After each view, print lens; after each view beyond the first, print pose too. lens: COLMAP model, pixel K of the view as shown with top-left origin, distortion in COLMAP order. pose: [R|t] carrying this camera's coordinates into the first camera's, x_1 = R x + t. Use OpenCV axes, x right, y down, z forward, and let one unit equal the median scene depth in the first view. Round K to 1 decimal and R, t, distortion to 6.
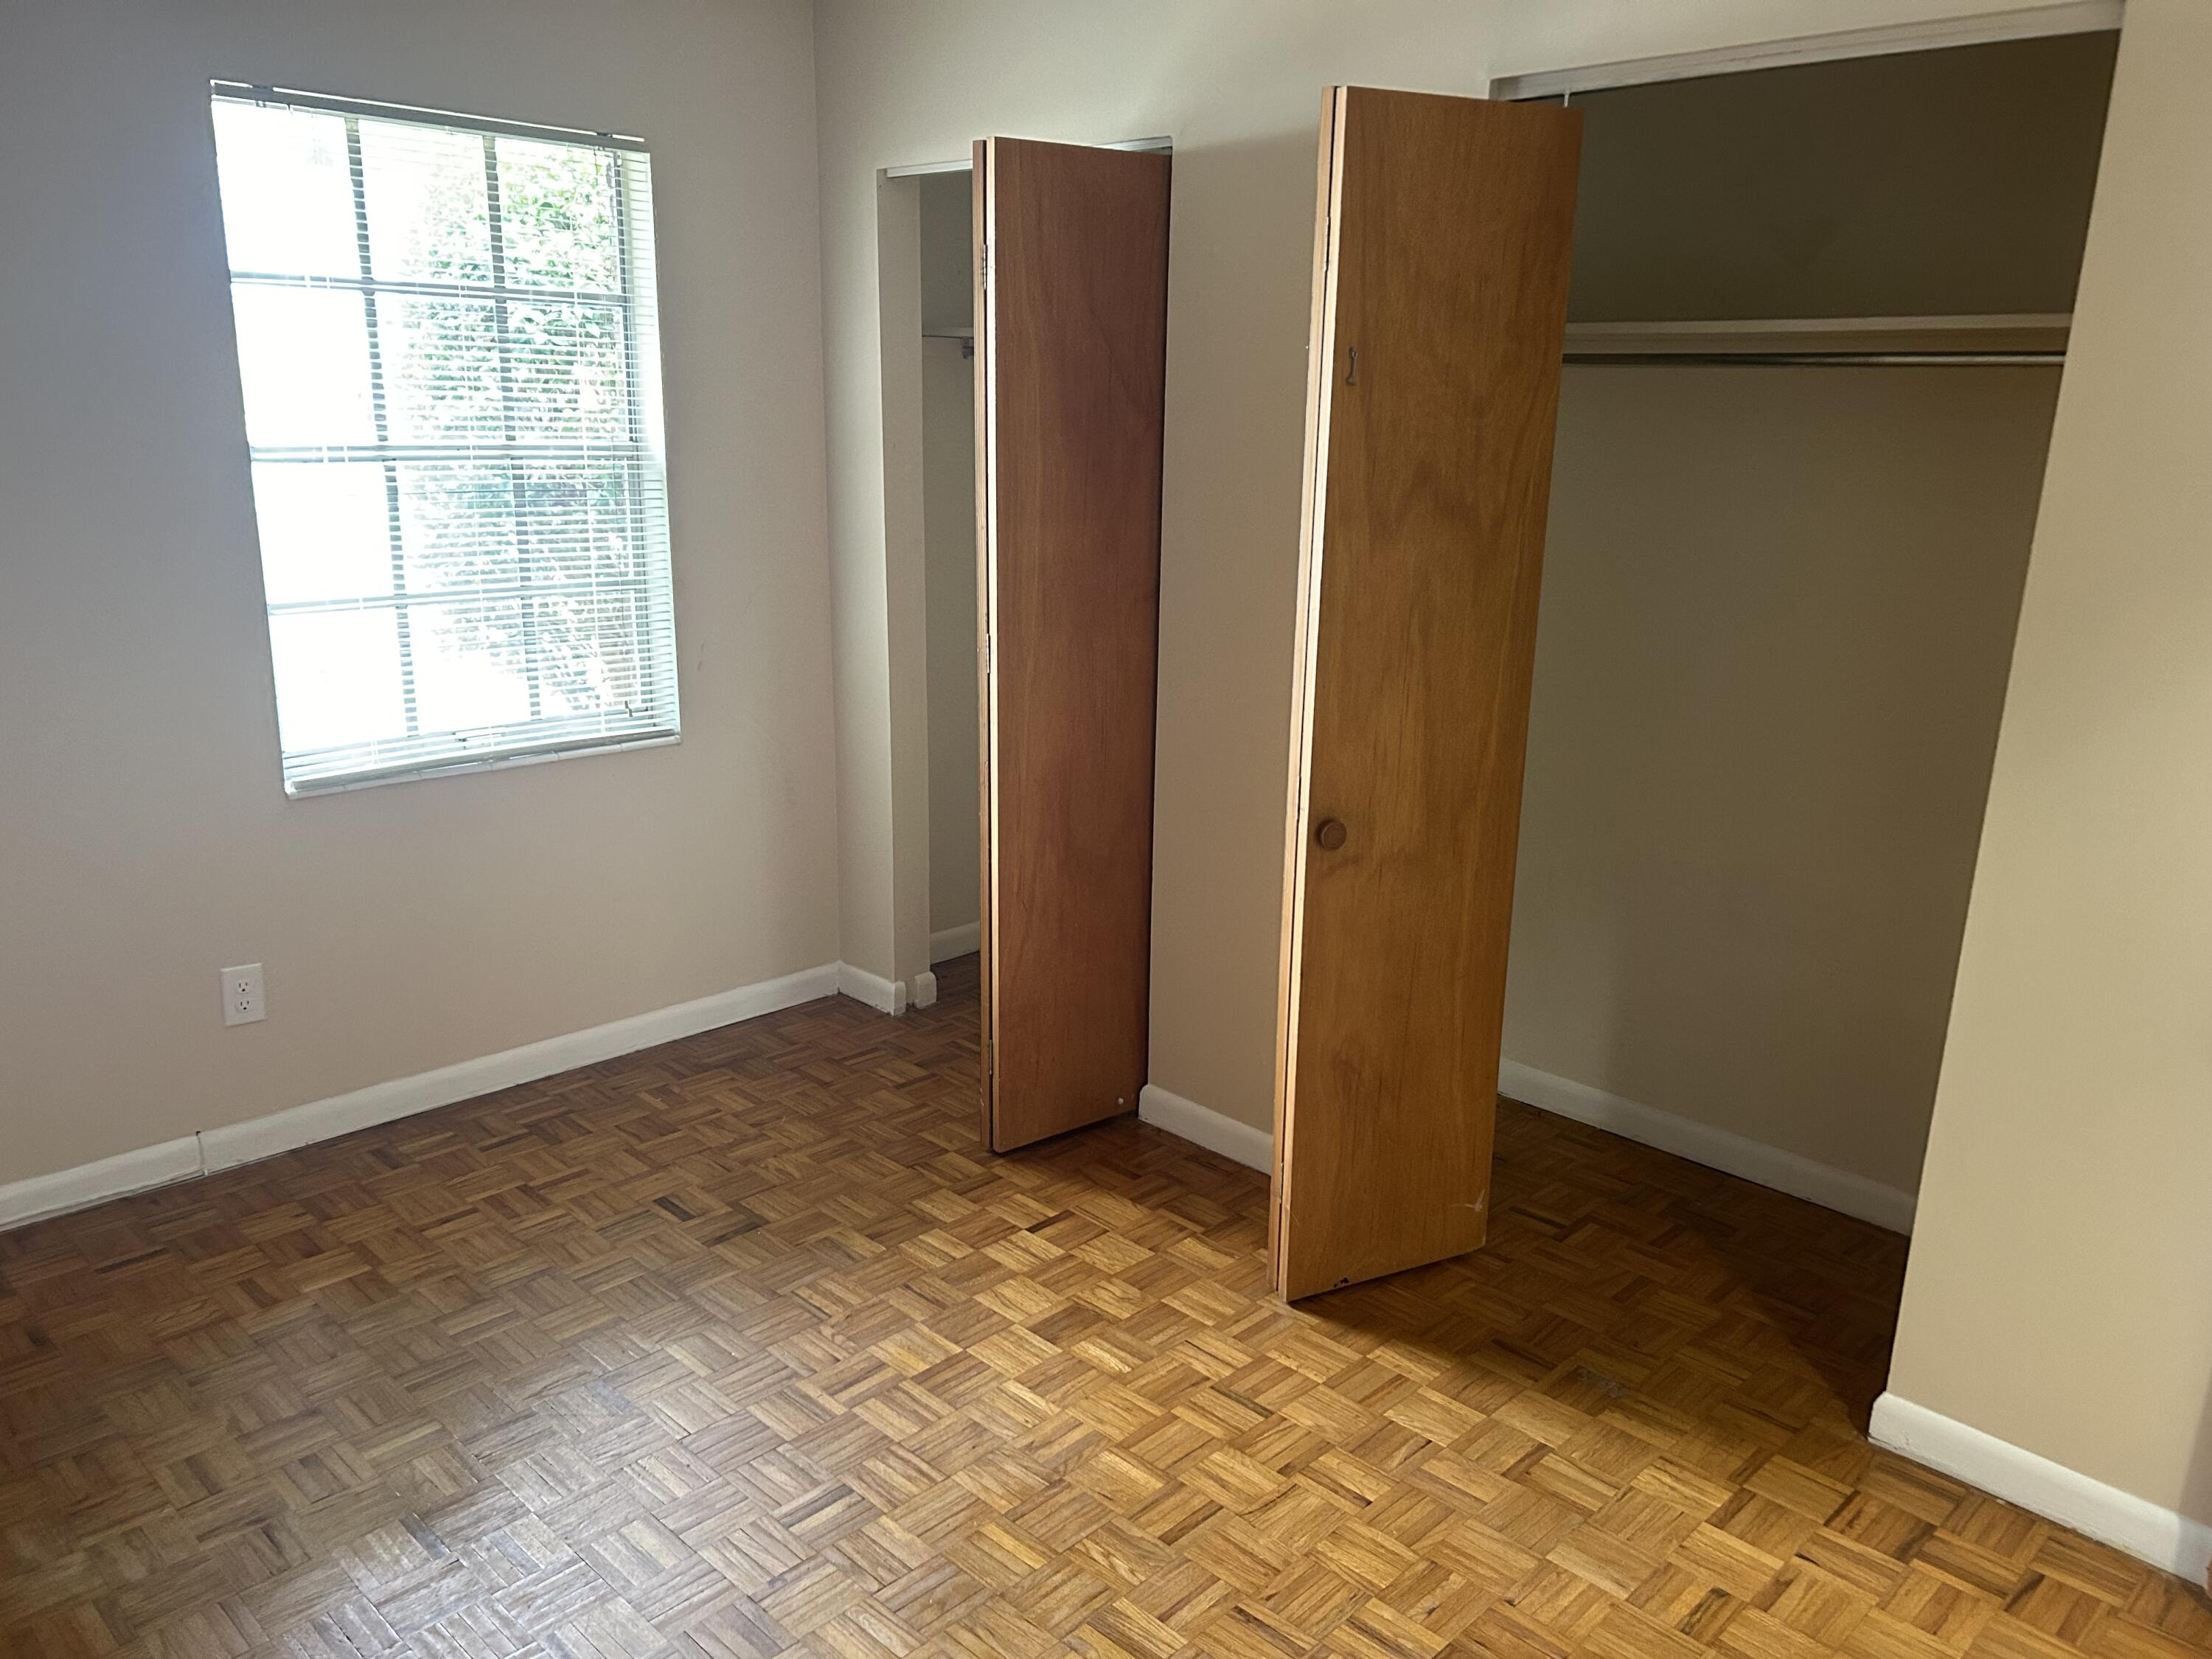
lens RADIAL K [[1664.2, 0, 1109.6], [0, 1664.2, 837.8], [0, 0, 1]] dist [0.055117, -0.059217]
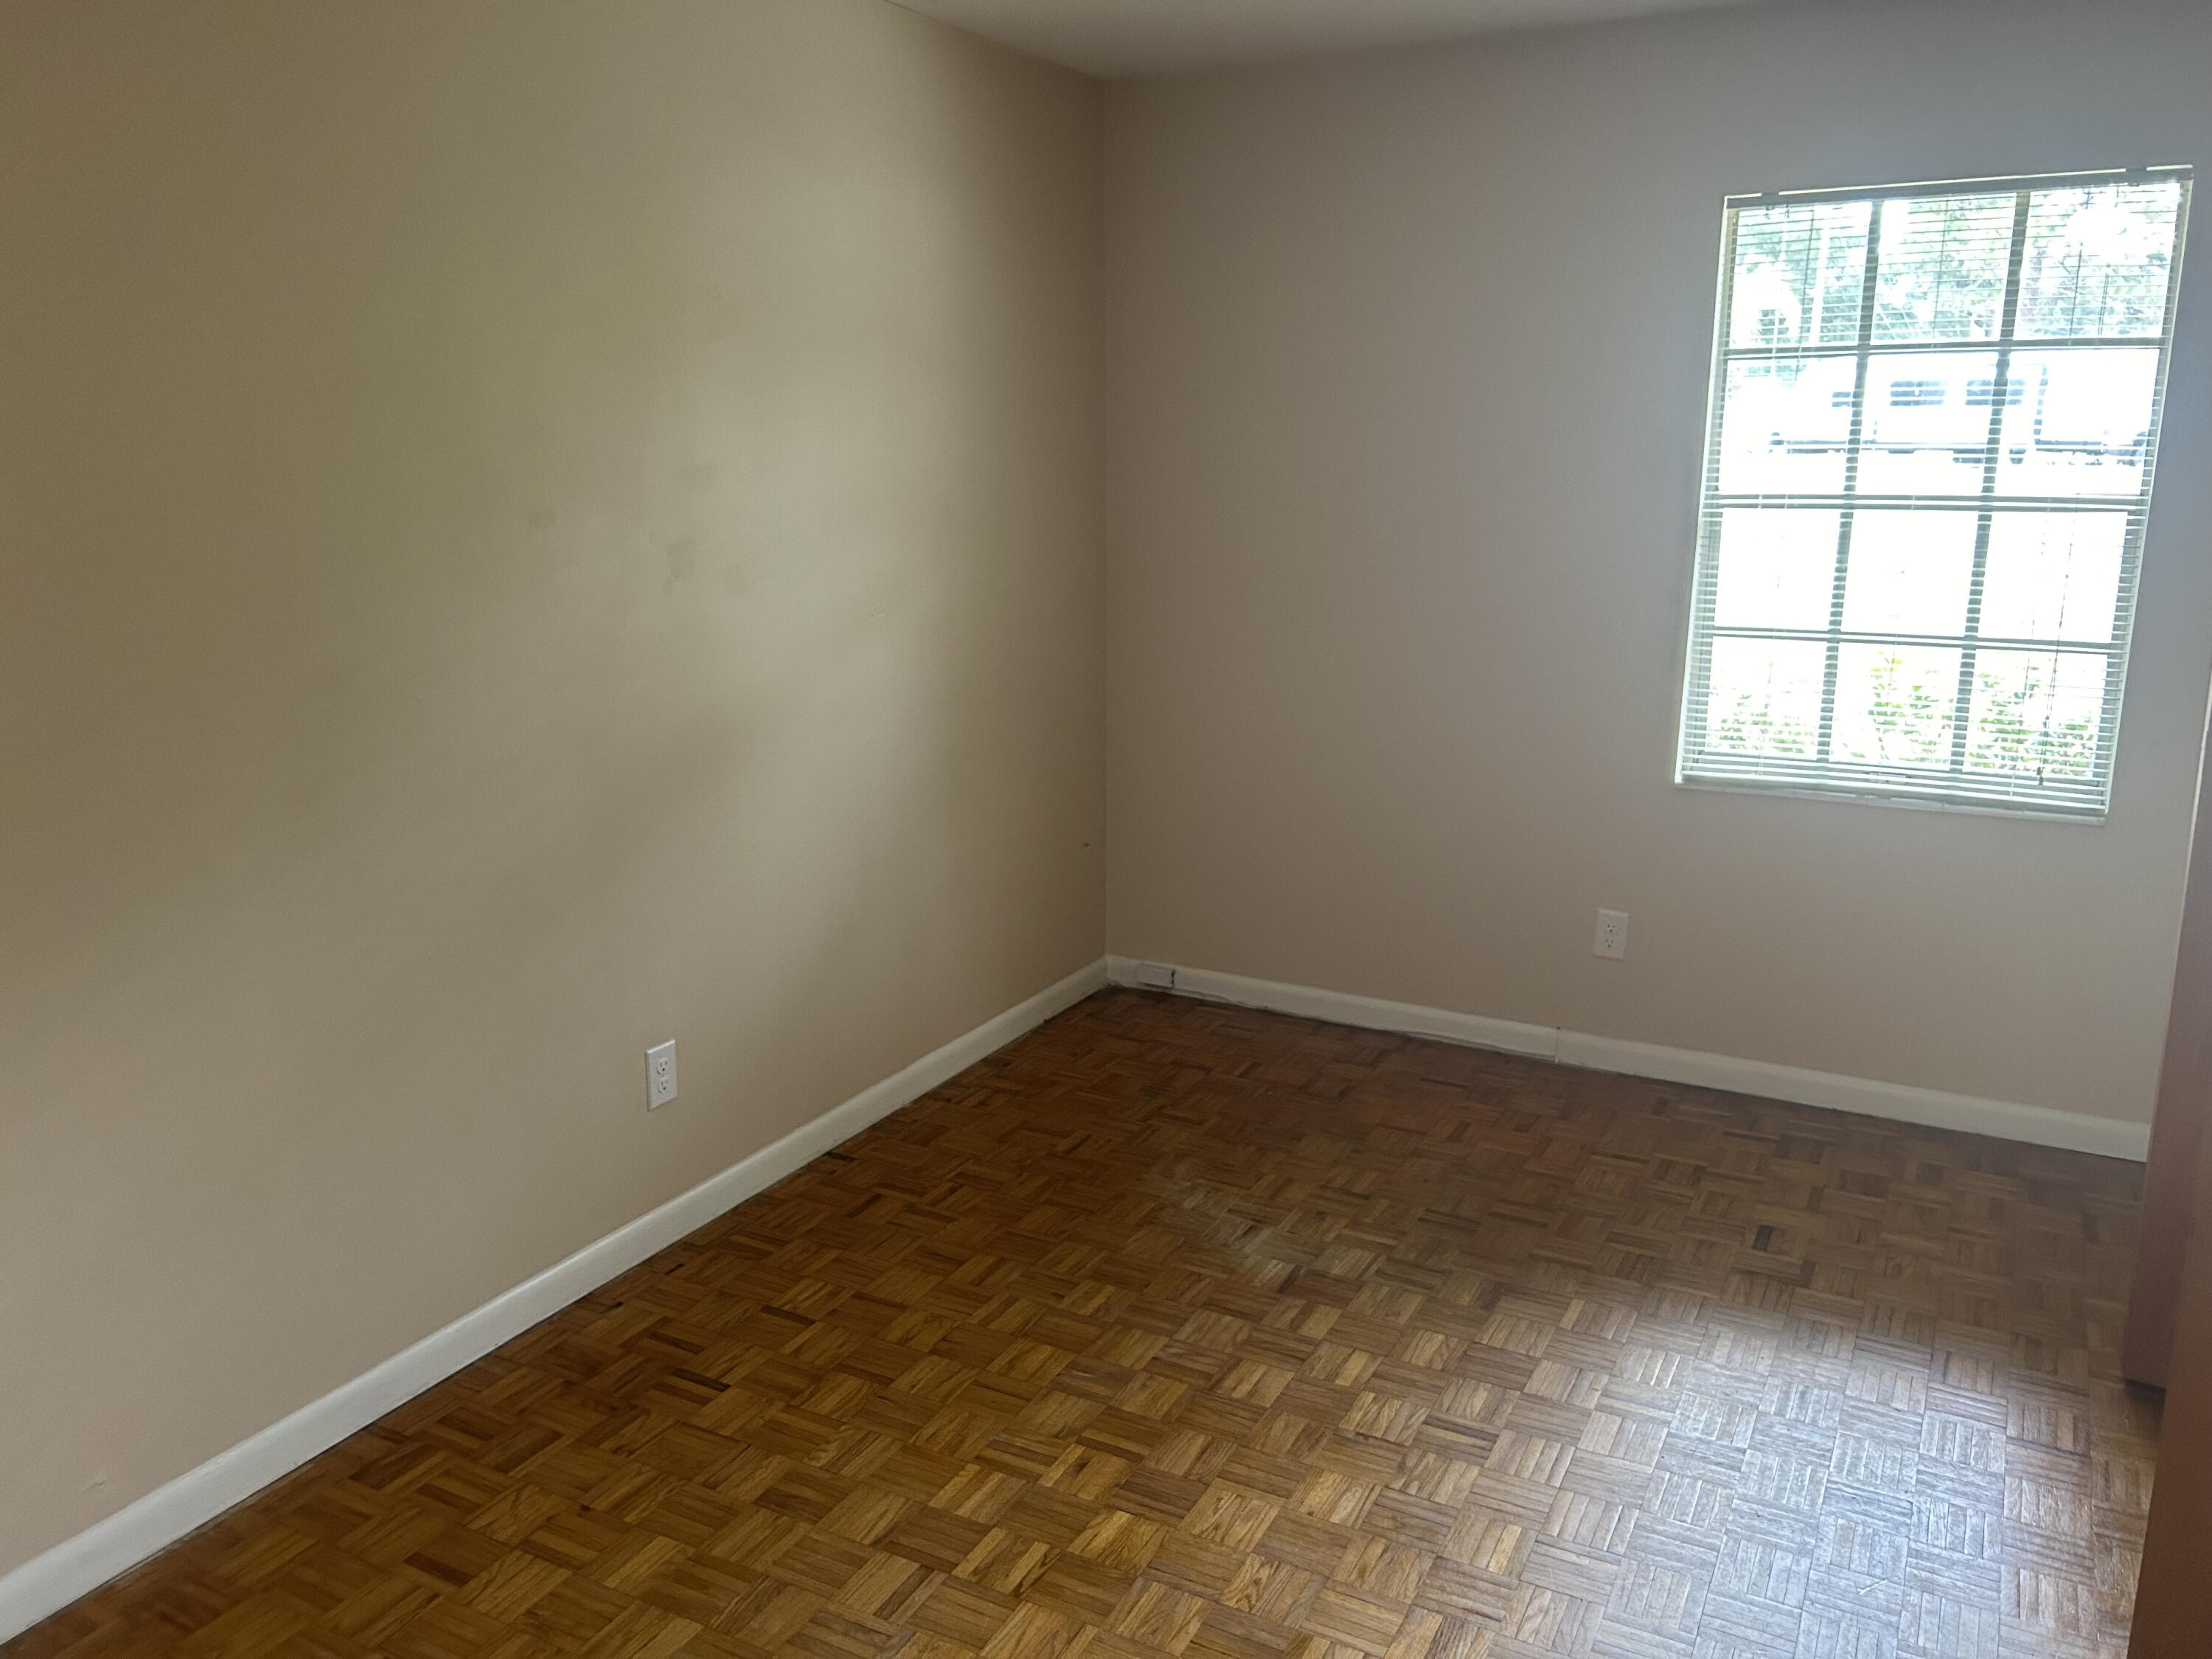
lens RADIAL K [[1664.2, 0, 1109.6], [0, 1664.2, 837.8], [0, 0, 1]] dist [0.055117, -0.059217]
pose [[0.279087, 0.202533, -0.938664, 0.540711], [-0.235388, 0.962111, 0.137606, -0.059597], [0.930969, 0.182546, 0.316186, 0.263779]]
